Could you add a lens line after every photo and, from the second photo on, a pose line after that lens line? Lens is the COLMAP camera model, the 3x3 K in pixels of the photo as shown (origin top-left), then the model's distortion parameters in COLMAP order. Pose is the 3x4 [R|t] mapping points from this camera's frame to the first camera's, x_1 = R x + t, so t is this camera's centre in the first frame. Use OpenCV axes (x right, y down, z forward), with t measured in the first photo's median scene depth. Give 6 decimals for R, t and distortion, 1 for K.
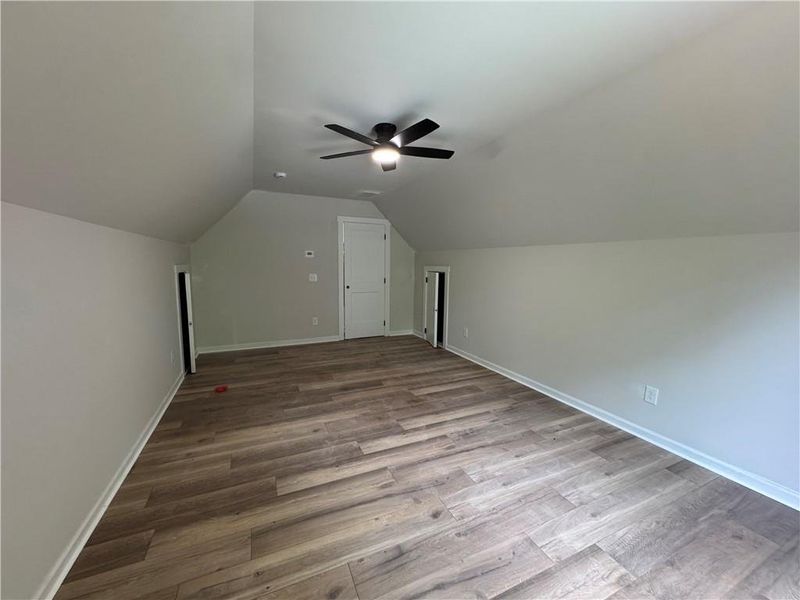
lens RADIAL K [[320.8, 0, 400.0], [0, 320.8, 300.0], [0, 0, 1]] dist [-0.000447, 0.000029]
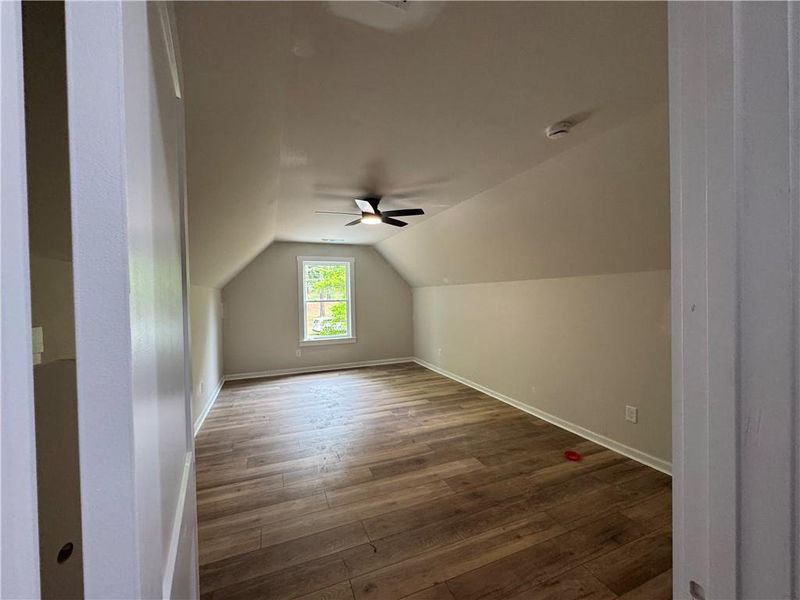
lens RADIAL K [[320.8, 0, 400.0], [0, 320.8, 300.0], [0, 0, 1]] dist [-0.000447, 0.000029]
pose [[-0.999171, 0.006372, 0.040216, -0.199490], [0.011400, 0.991958, 0.126056, -0.267350], [-0.039090, 0.126410, -0.991208, 2.194648]]
